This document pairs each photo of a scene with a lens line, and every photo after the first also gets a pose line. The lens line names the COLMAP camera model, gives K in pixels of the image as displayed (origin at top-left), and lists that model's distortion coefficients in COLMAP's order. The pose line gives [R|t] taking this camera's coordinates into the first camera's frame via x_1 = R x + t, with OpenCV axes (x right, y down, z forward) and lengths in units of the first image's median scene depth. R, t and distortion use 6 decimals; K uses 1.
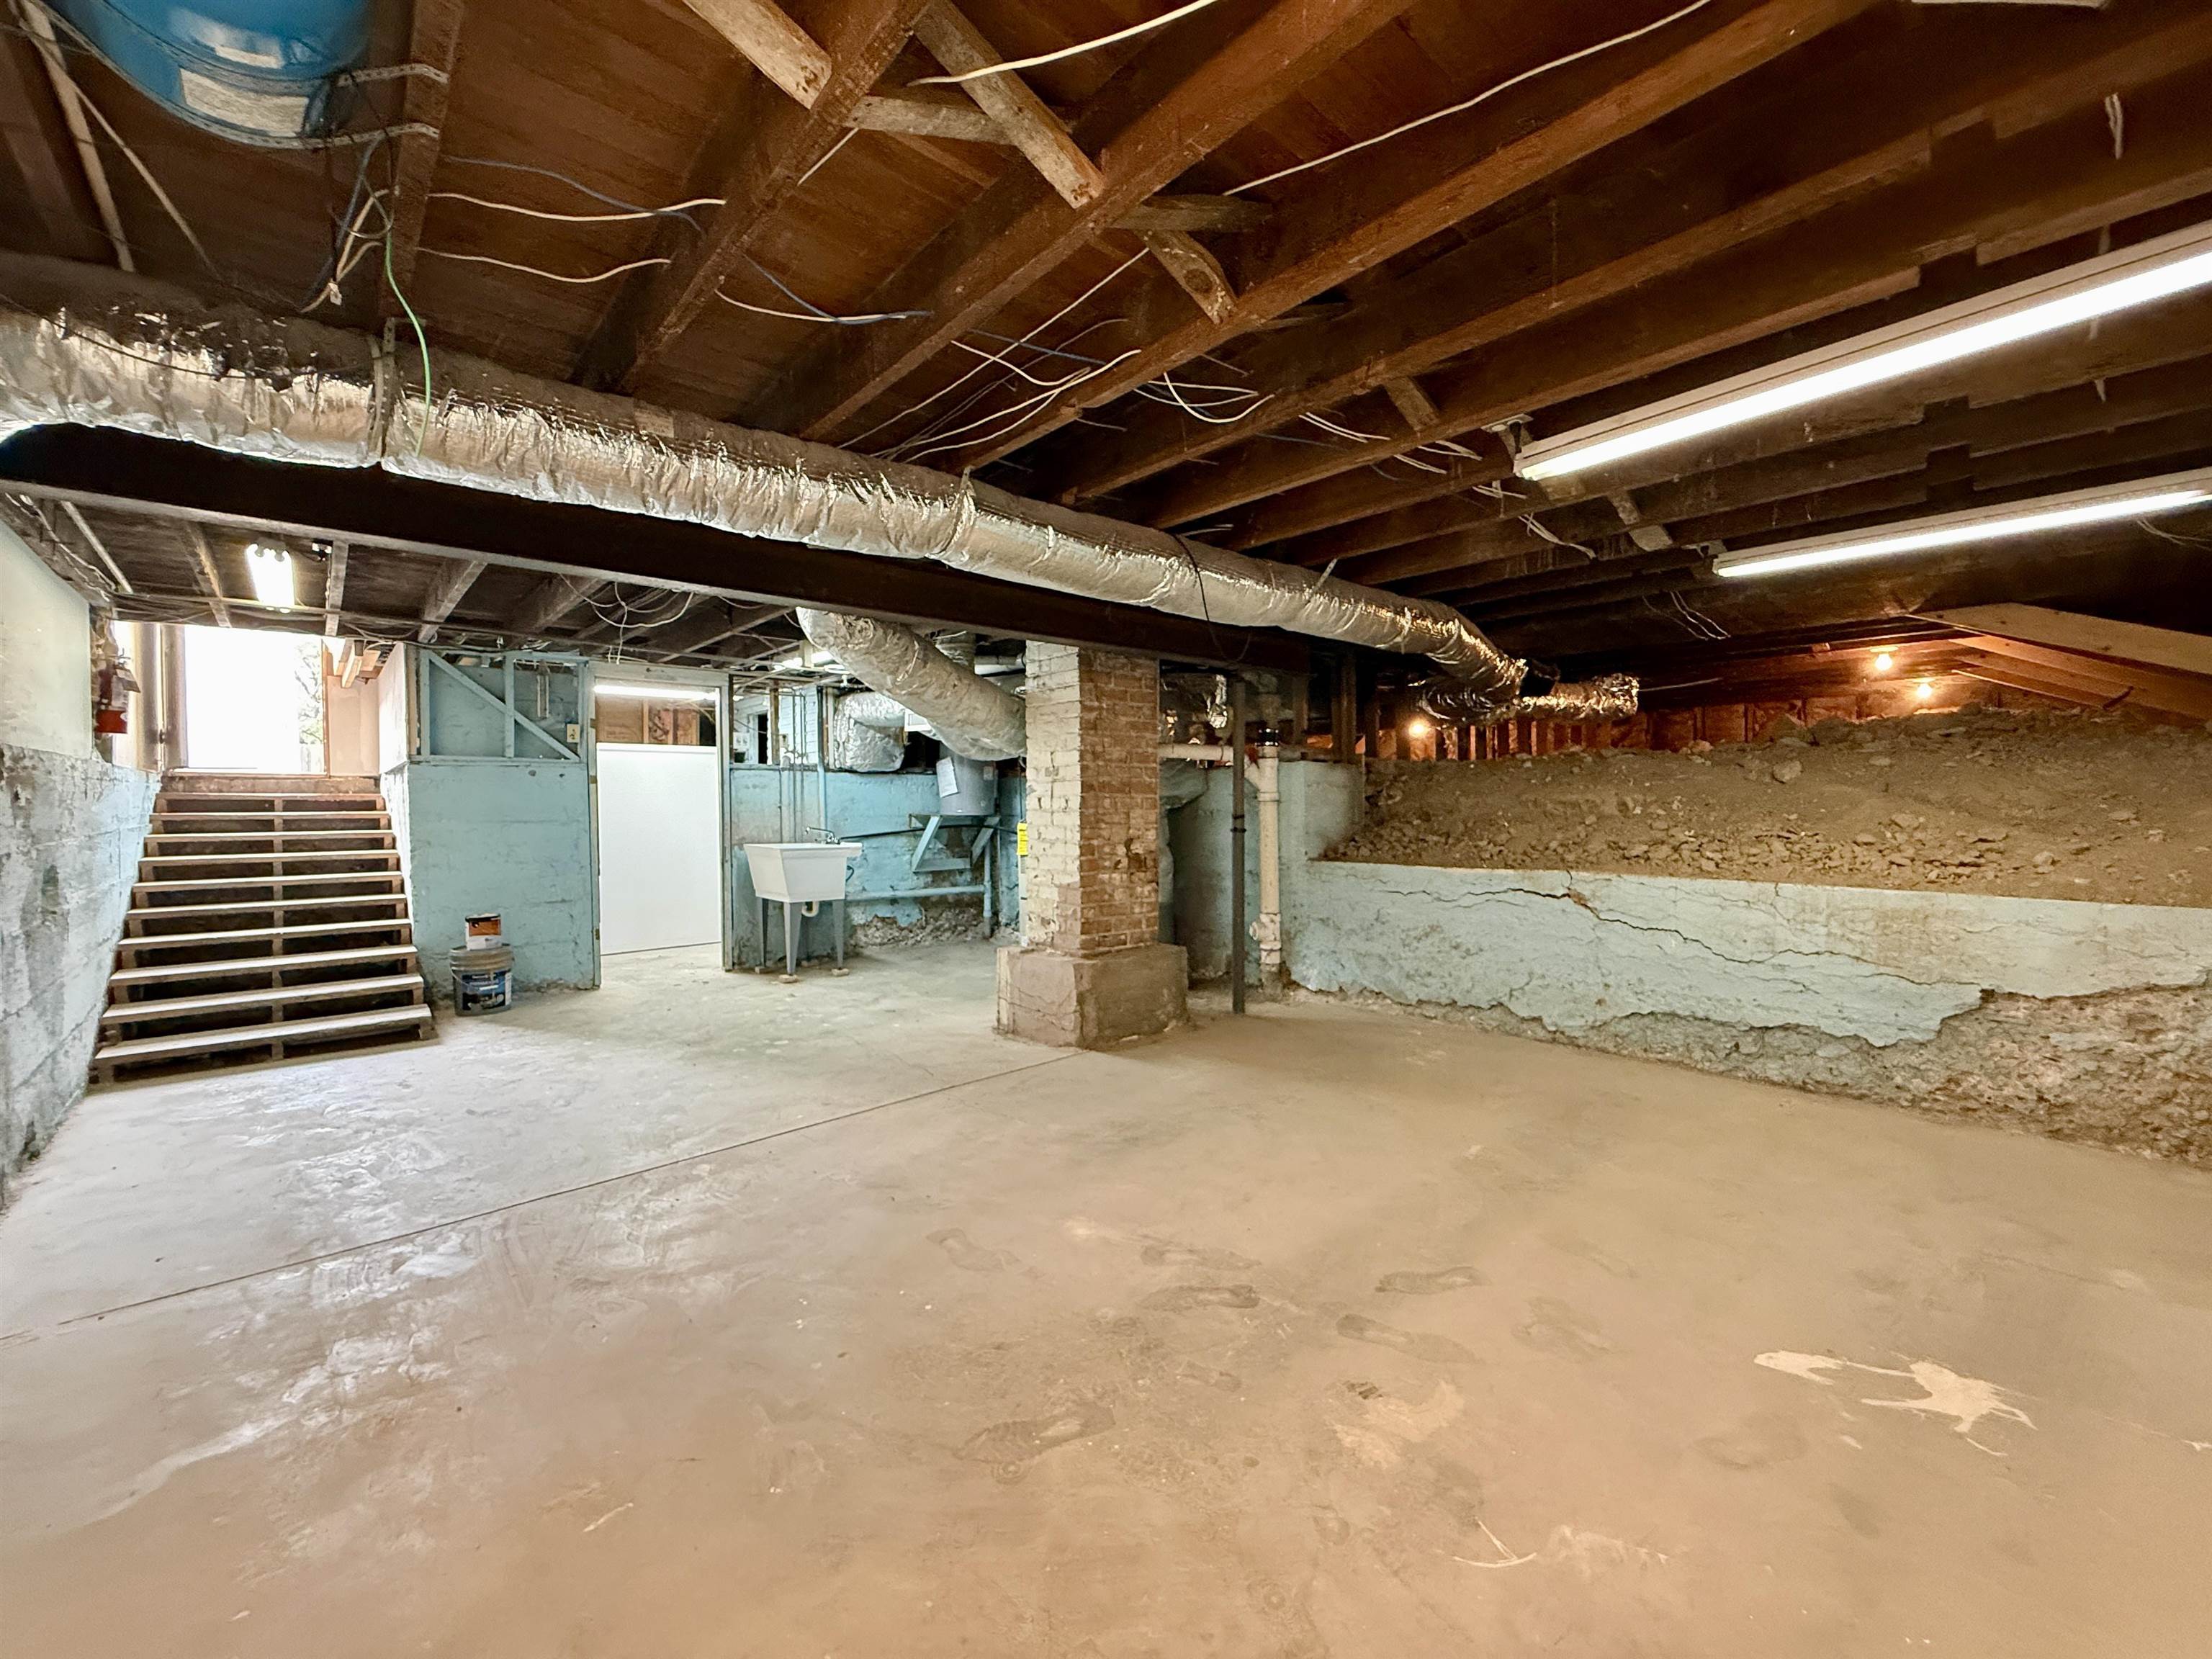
lens RADIAL K [[885.9, 0, 1101.6], [0, 885.9, 824.6], [0, 0, 1]] dist [0.001976, 0.000456]
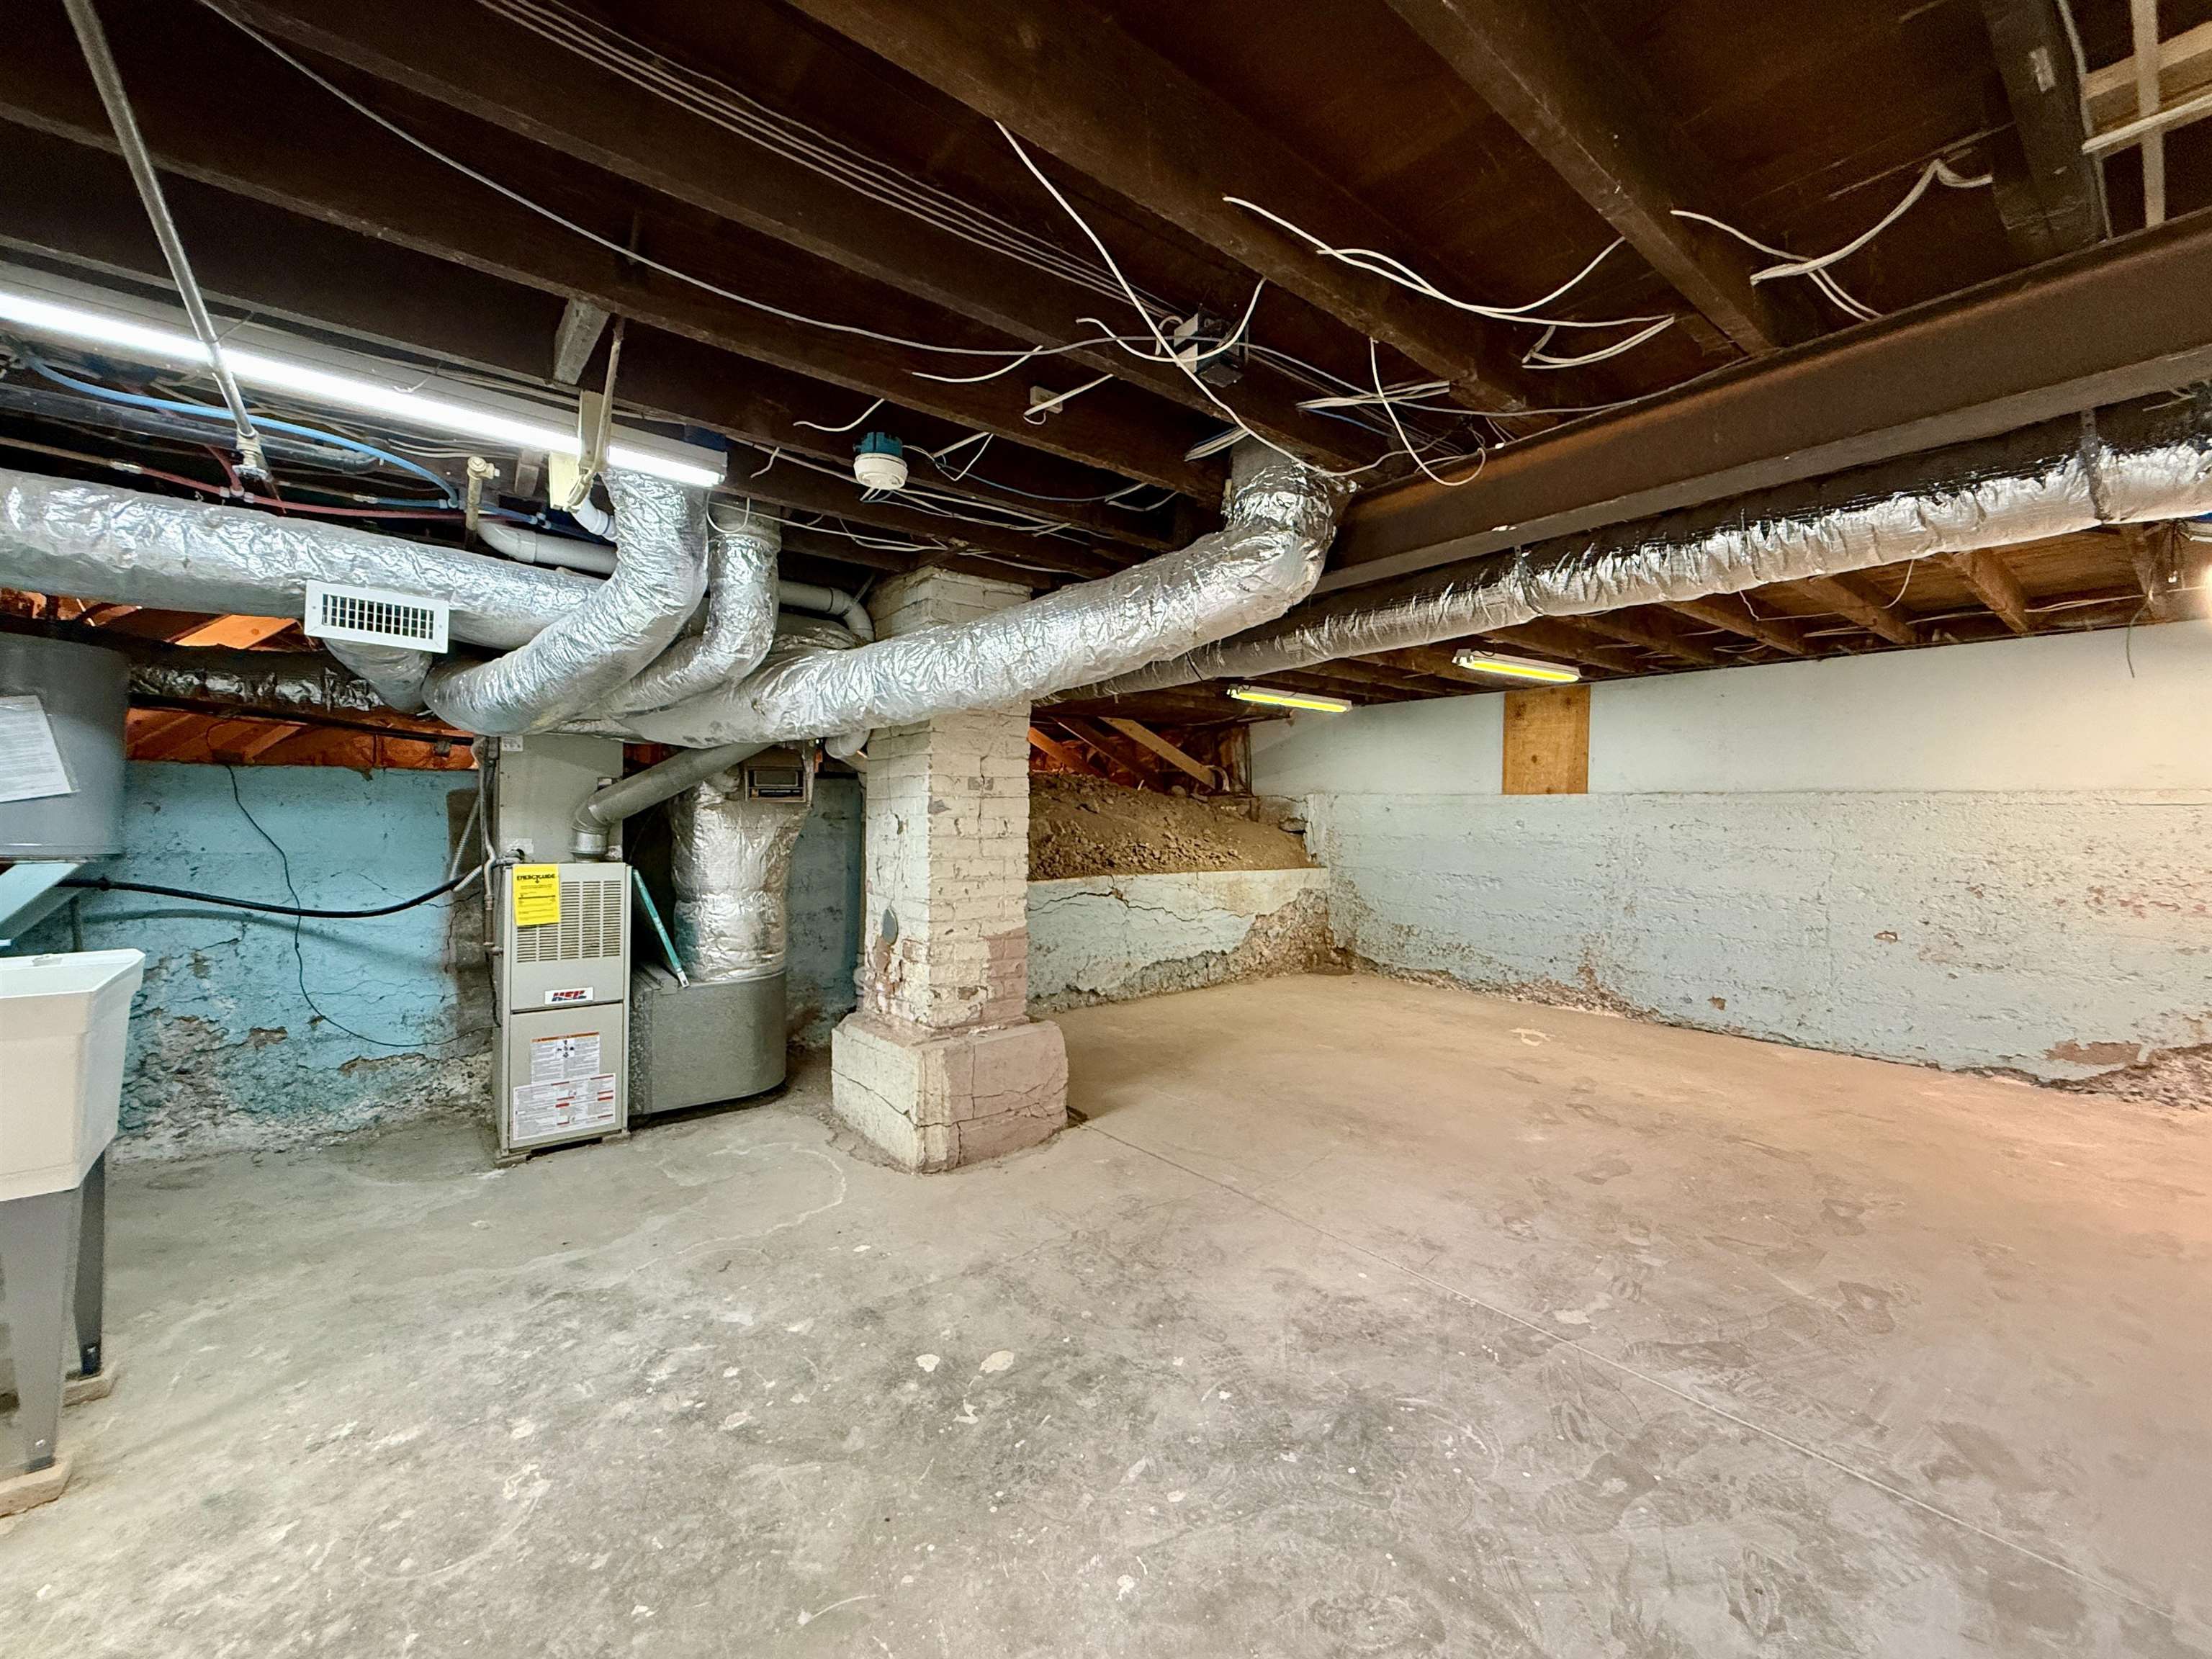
lens RADIAL K [[885.9, 0, 1102.0], [0, 885.9, 823.8], [0, 0, 1]] dist [0.001976, 0.000456]
pose [[0.061479, 0.001129, 0.998108, -0.622608], [0.019893, 0.999799, -0.002357, -0.018156], [-0.997910, 0.020000, 0.061444, 0.681588]]
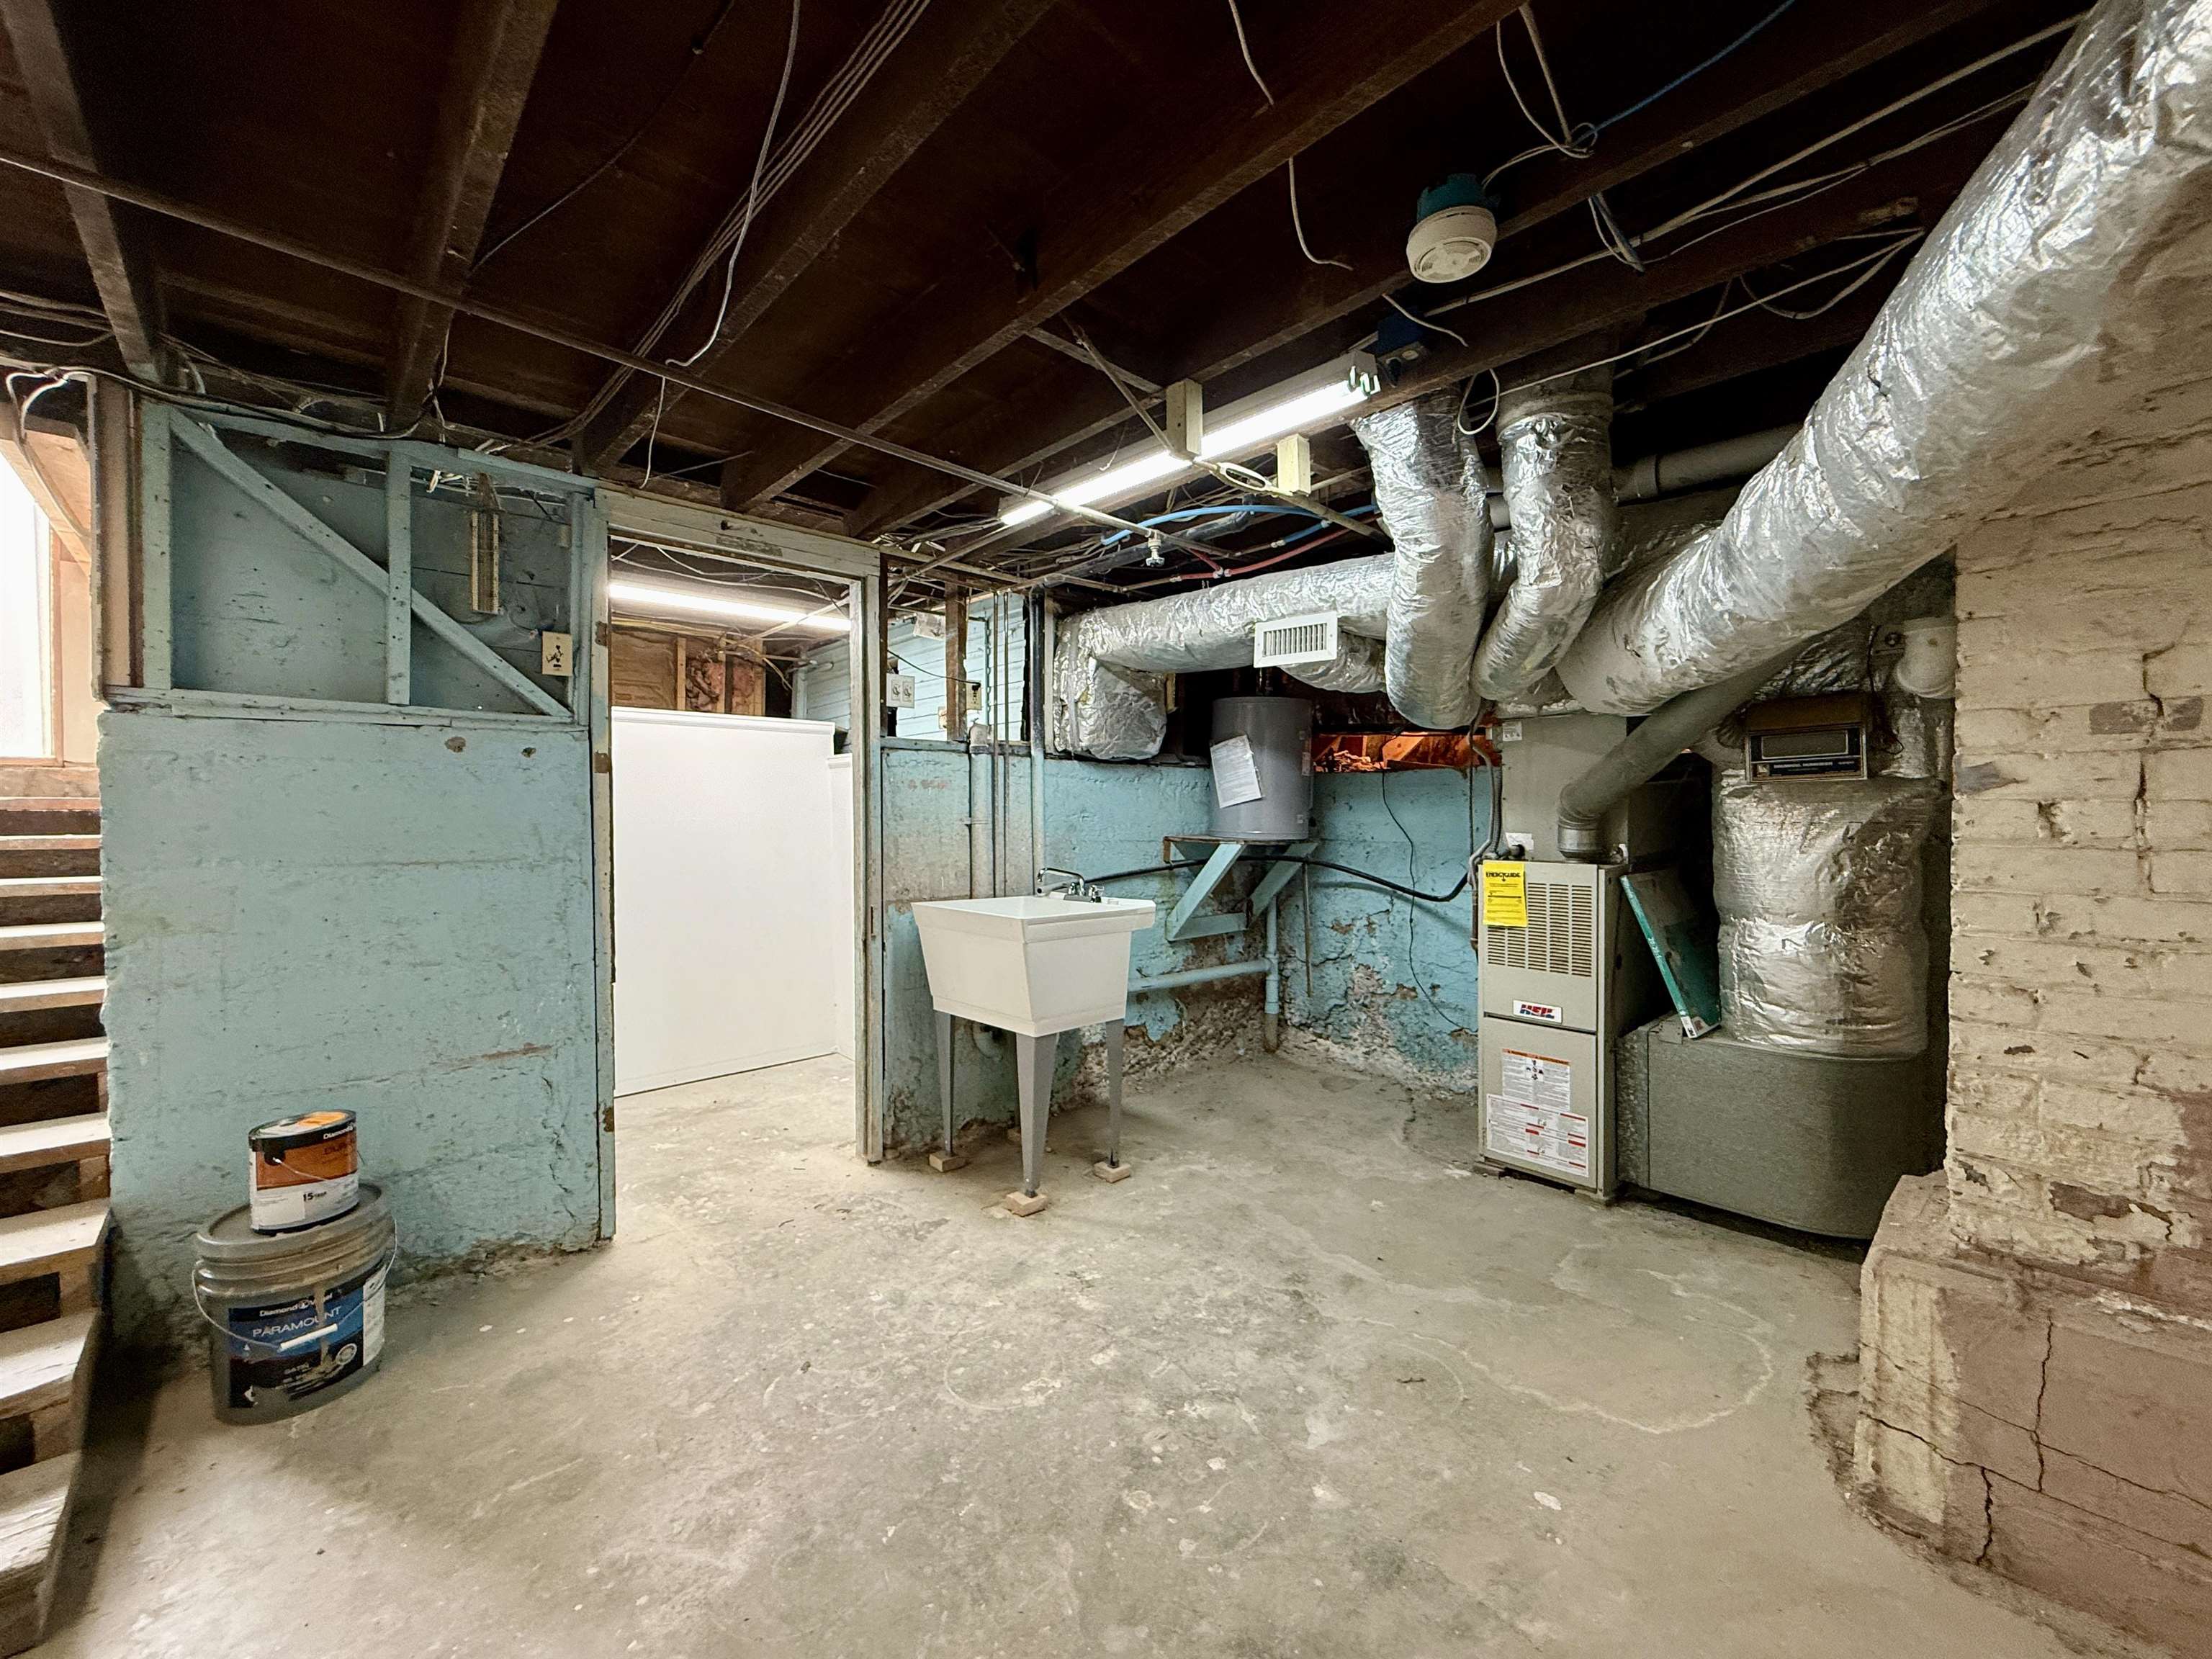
lens RADIAL K [[885.9, 0, 1102.3], [0, 885.9, 825.5], [0, 0, 1]] dist [0.001976, 0.000456]
pose [[0.999859, 0.001555, 0.016696, -0.333786], [-0.001297, 0.999880, -0.015458, -0.013732], [-0.016718, 0.015434, 0.999741, 0.558871]]
